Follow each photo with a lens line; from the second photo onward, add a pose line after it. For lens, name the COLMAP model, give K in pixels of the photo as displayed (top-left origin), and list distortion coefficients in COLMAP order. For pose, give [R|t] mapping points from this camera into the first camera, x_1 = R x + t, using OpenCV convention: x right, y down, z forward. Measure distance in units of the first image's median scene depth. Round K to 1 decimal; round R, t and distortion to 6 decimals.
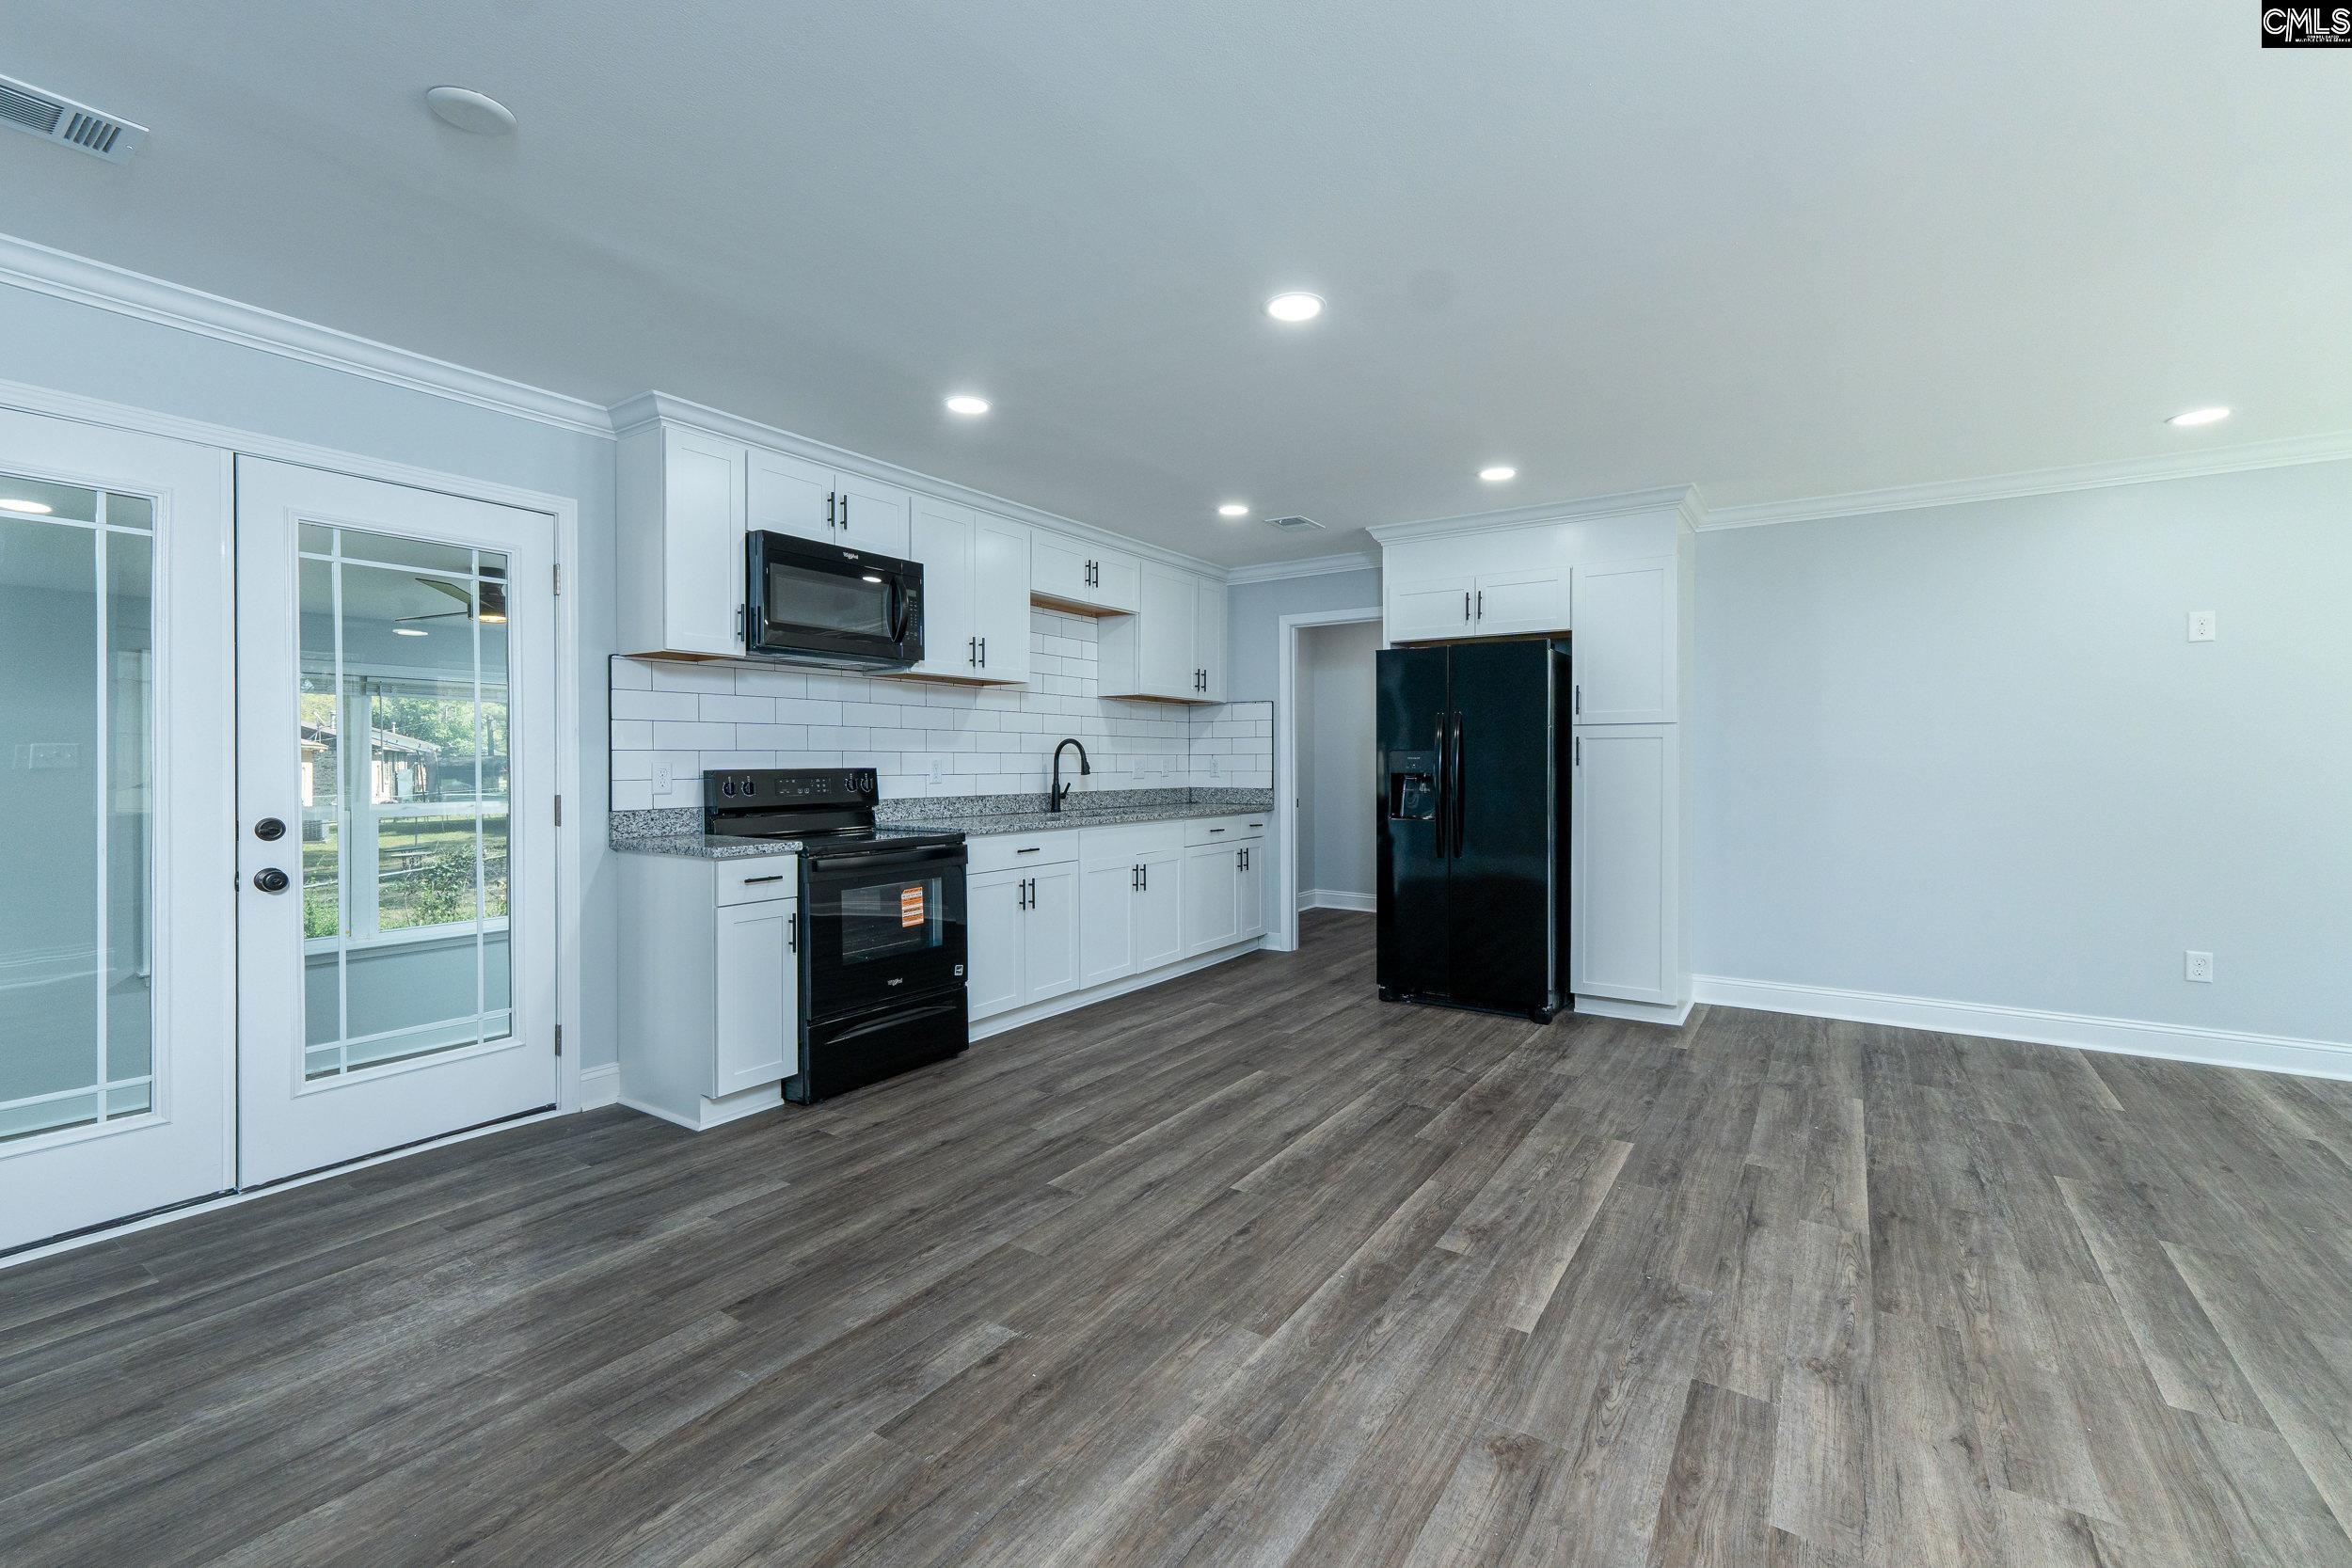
lens RADIAL K [[990.1, 0, 1183.5], [0, 990.1, 762.7], [0, 0, 1]] dist [0.007335, 0.000030]
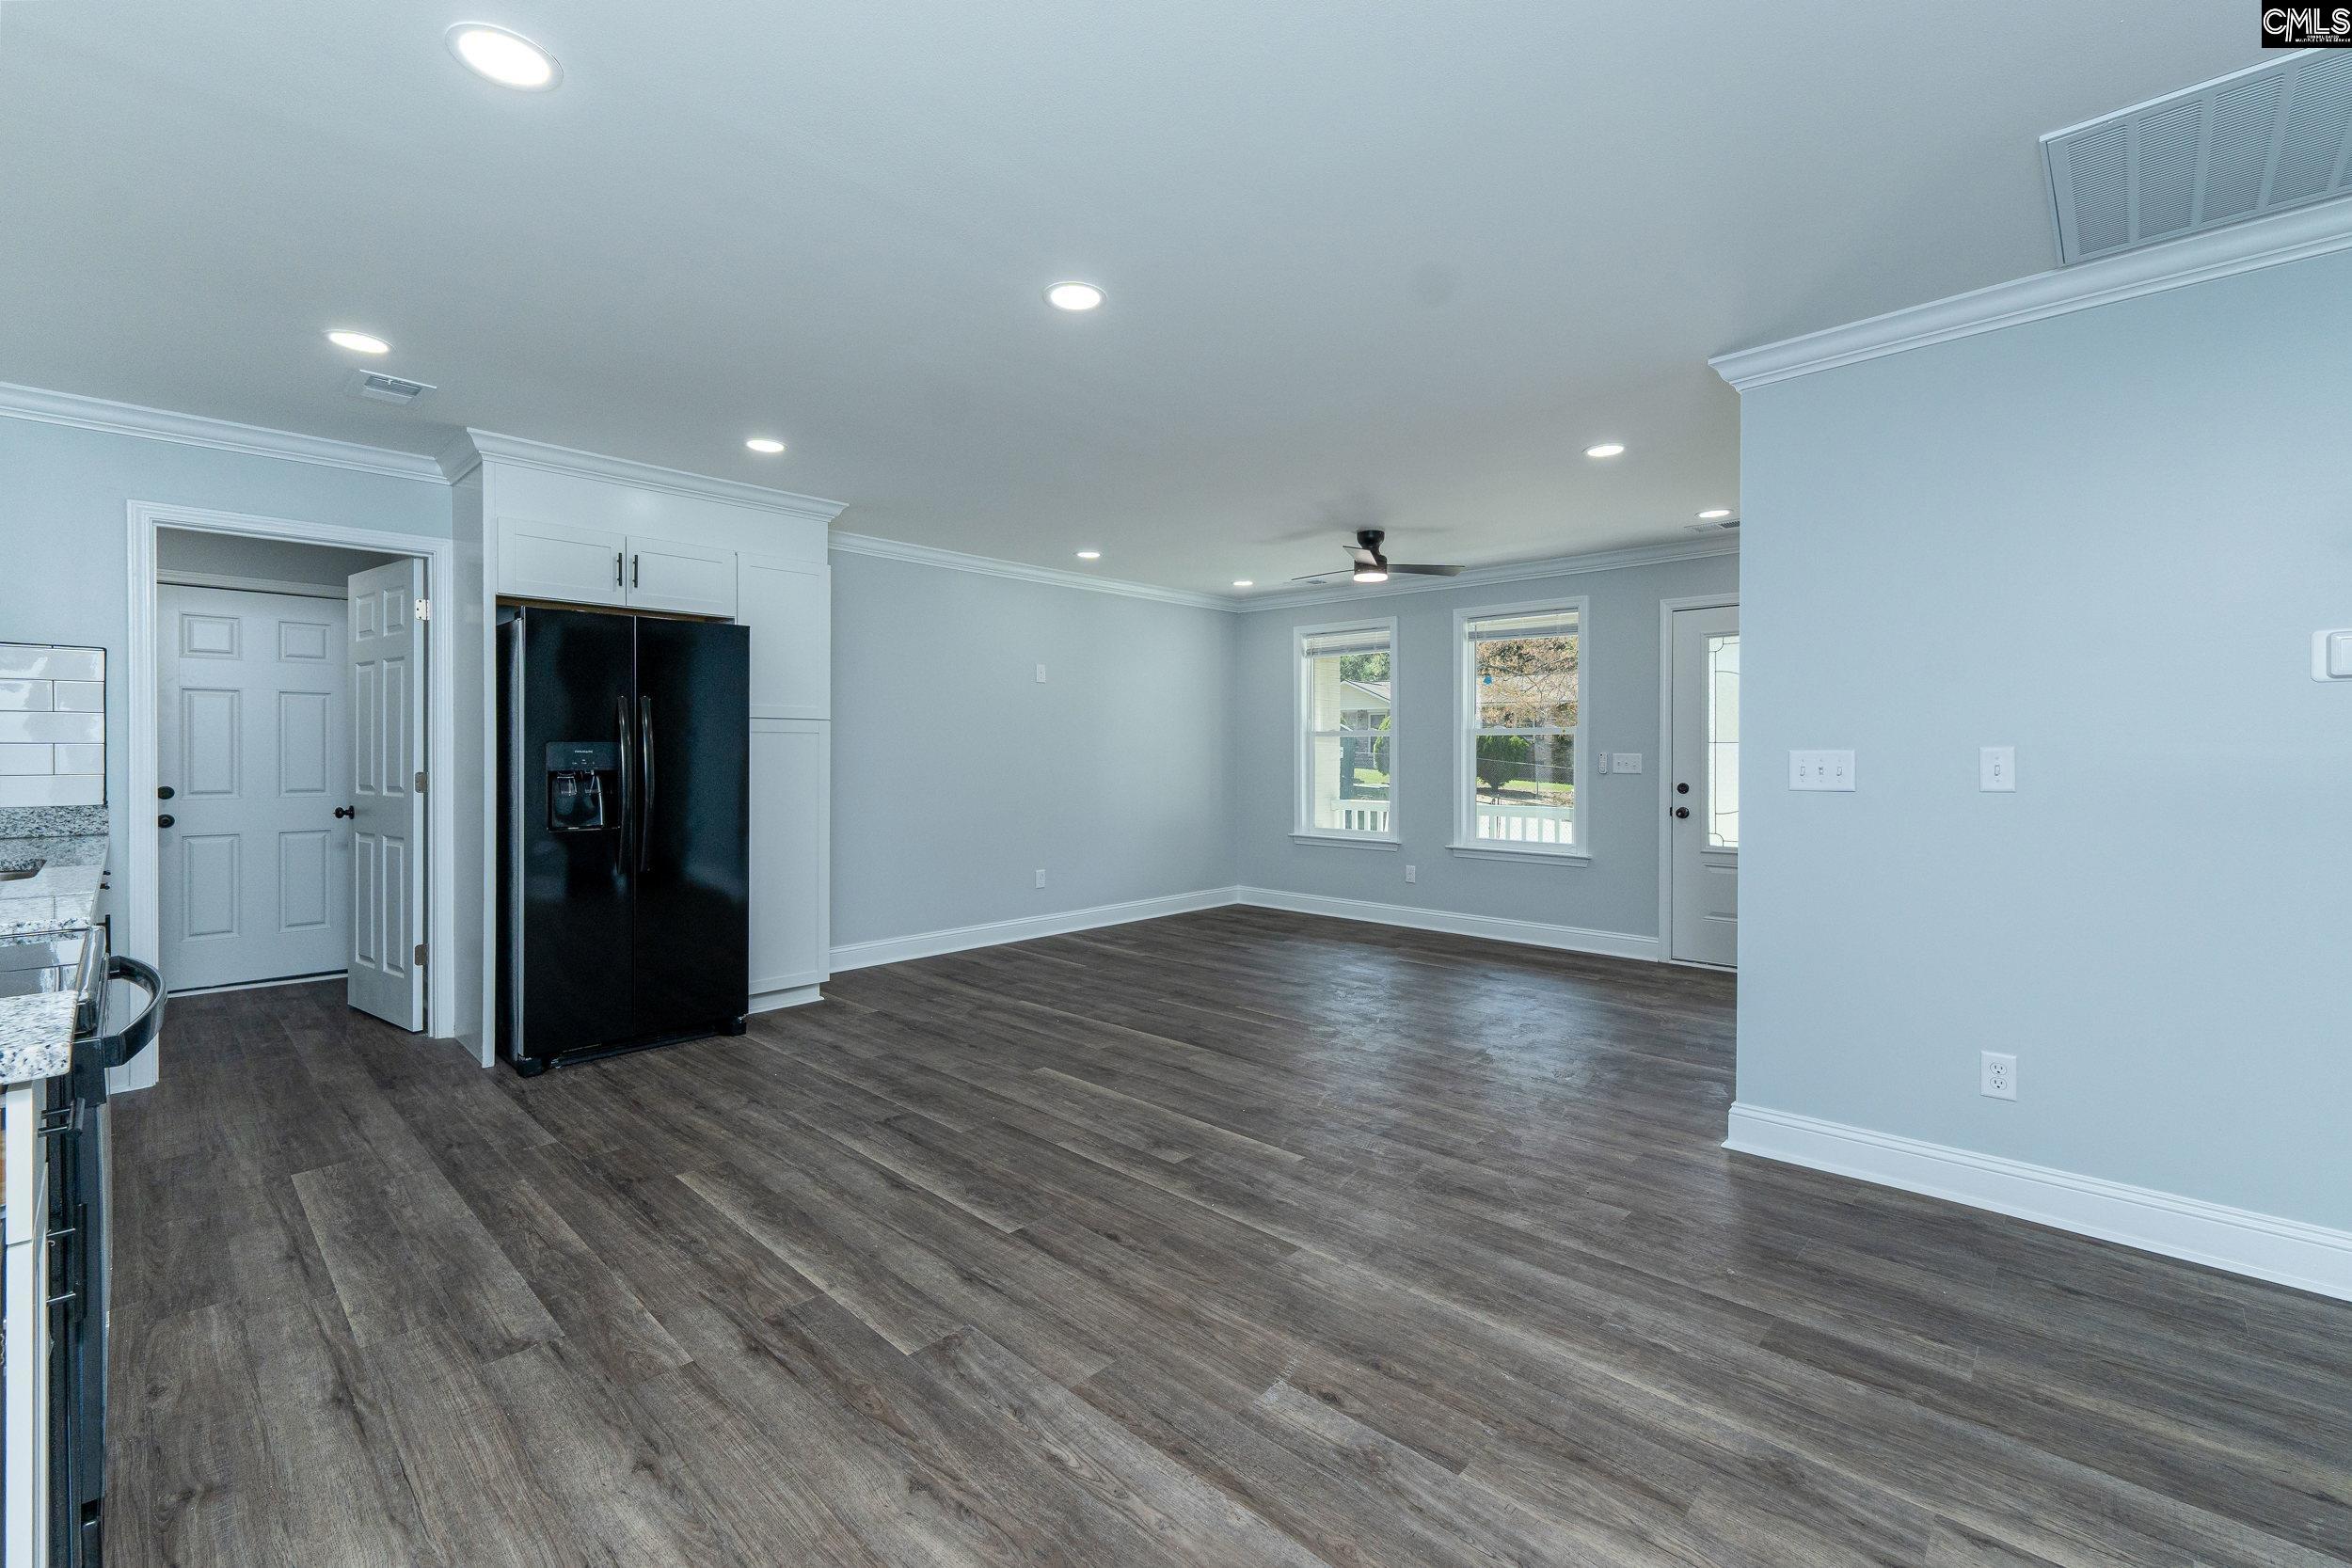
lens RADIAL K [[990.1, 0, 1183.5], [0, 990.1, 762.7], [0, 0, 1]] dist [0.007335, 0.000030]
pose [[0.172009, -0.007878, 0.985064, -0.758552], [0.002062, 0.999969, 0.007637, -0.001358], [-0.985093, 0.000717, 0.172020, 0.653259]]
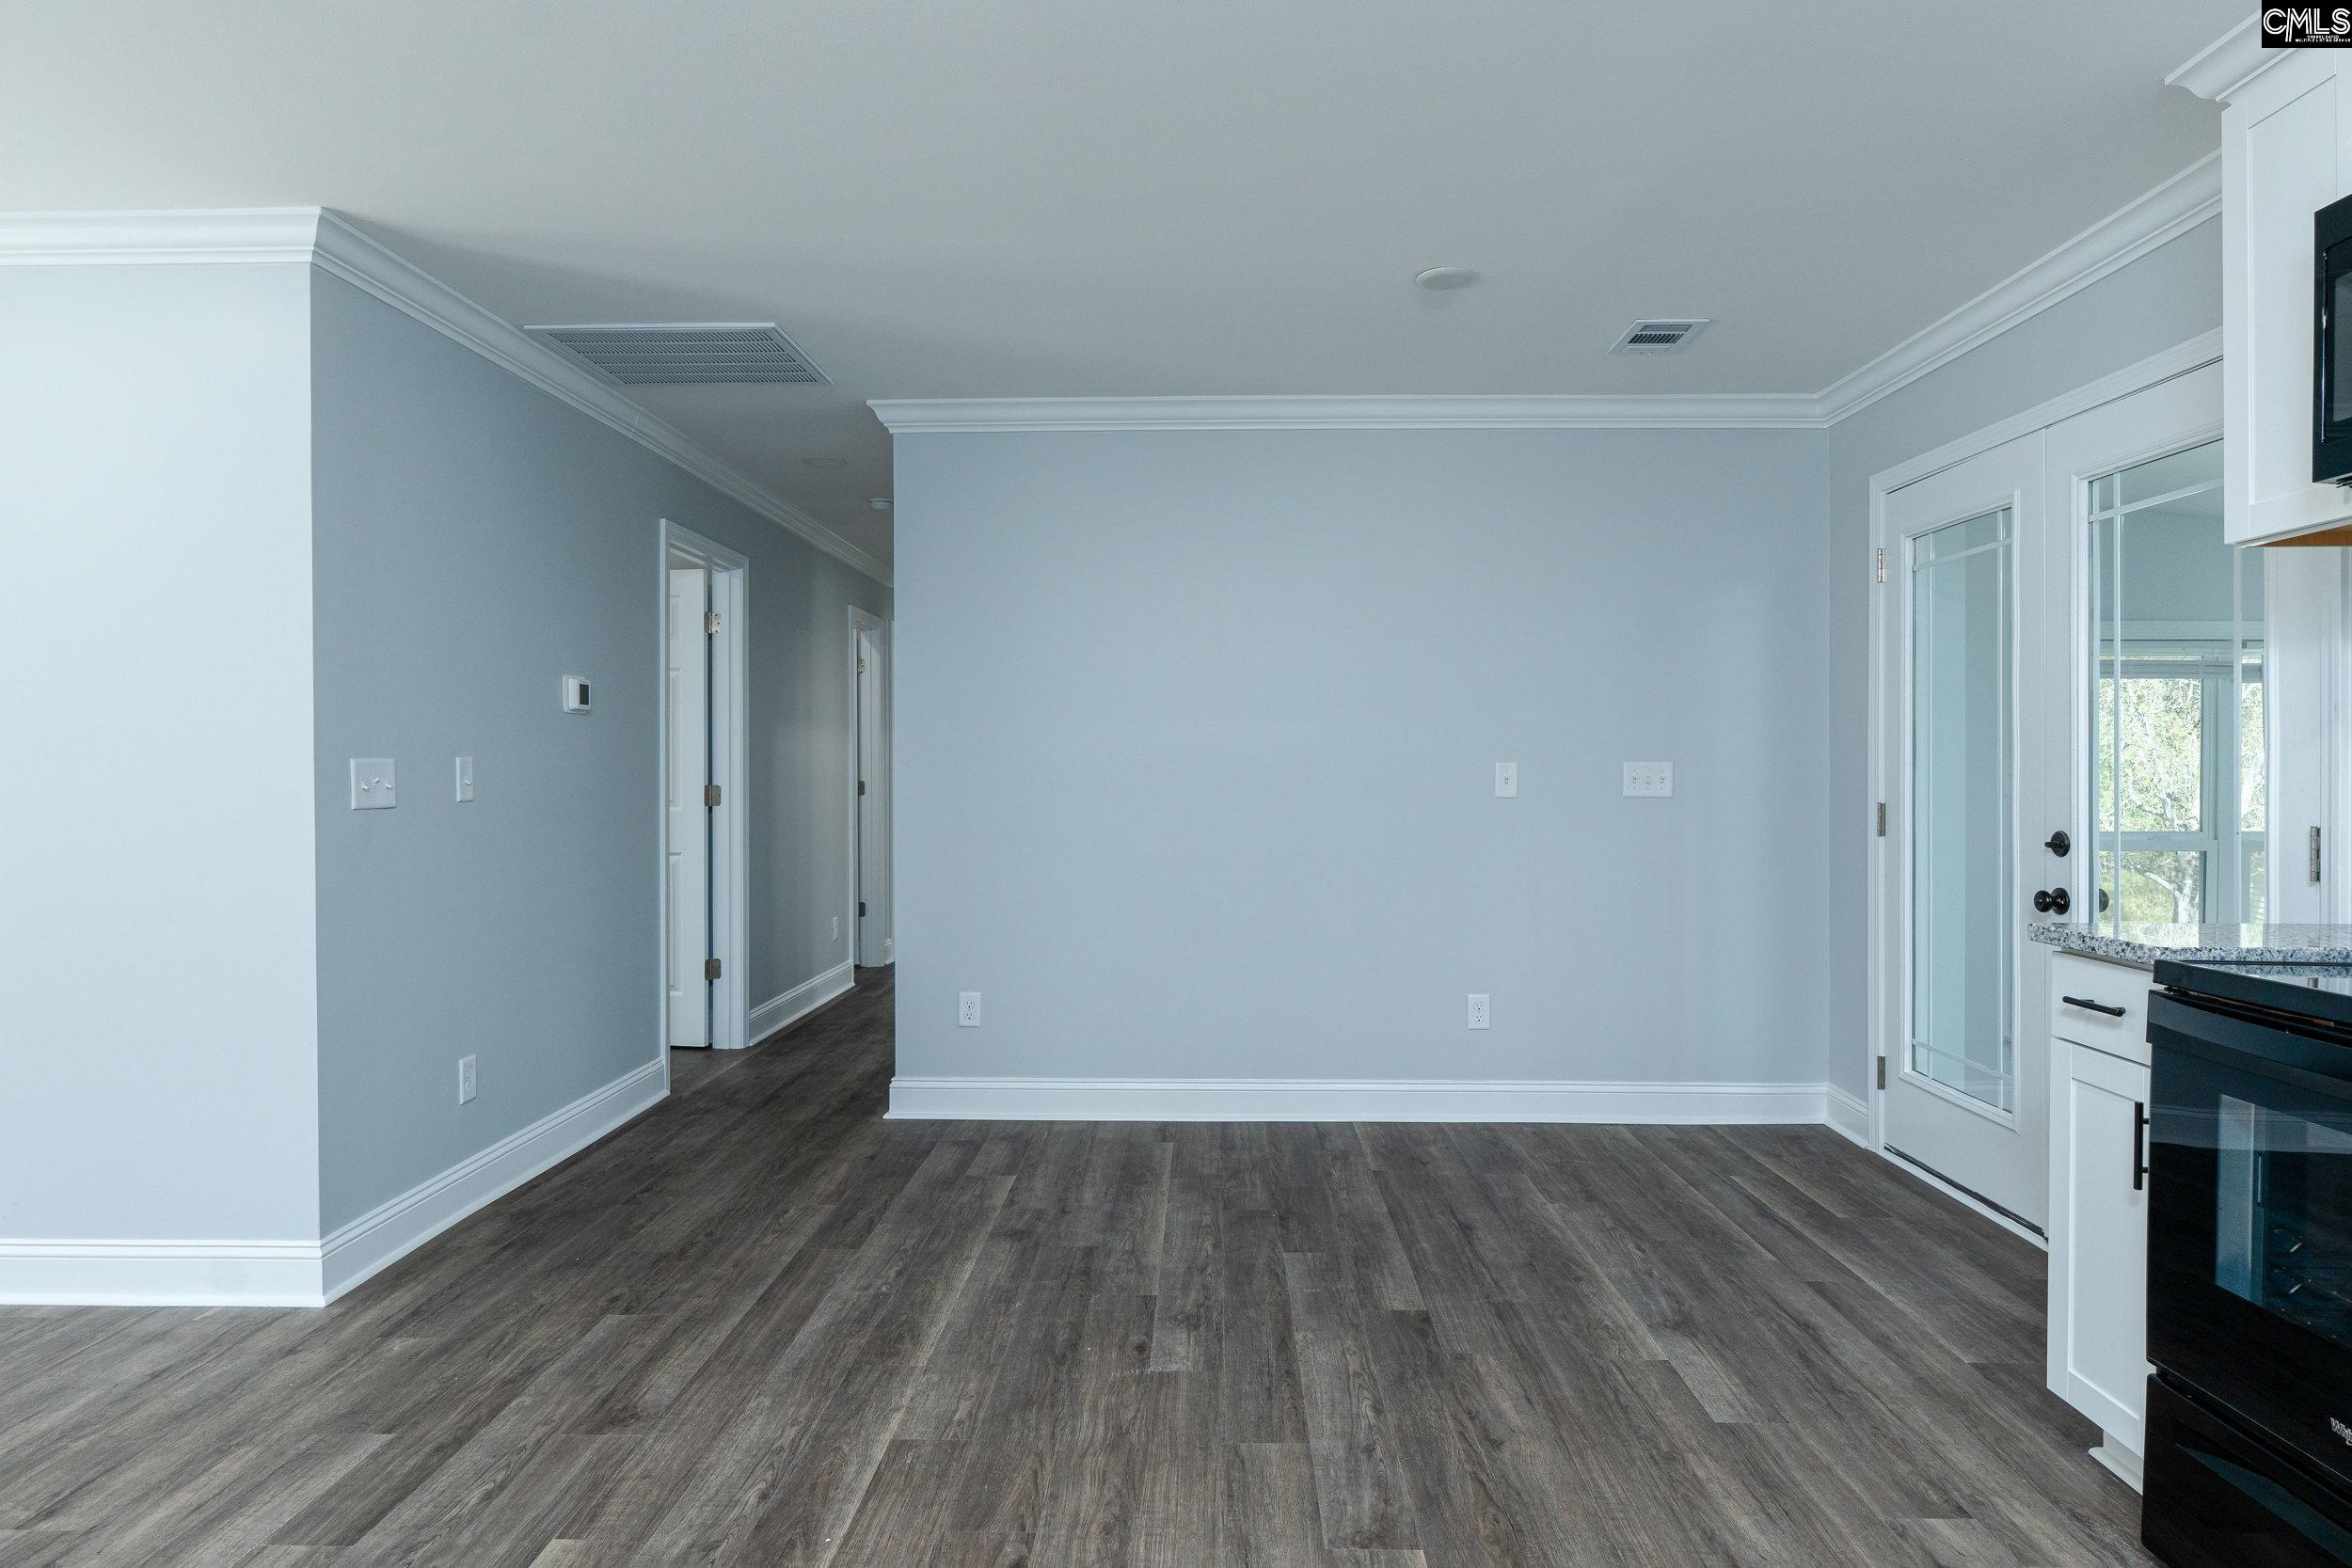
lens RADIAL K [[1350.3, 0, 1185.1], [0, 1350.3, 771.8], [0, 0, 1]] dist [-0.000313, -0.000415]
pose [[-0.845398, 0.000348, -0.534137, 0.343390], [-0.002280, 0.999988, 0.004262, 0.000252], [0.534132, 0.004821, -0.845387, 1.474673]]
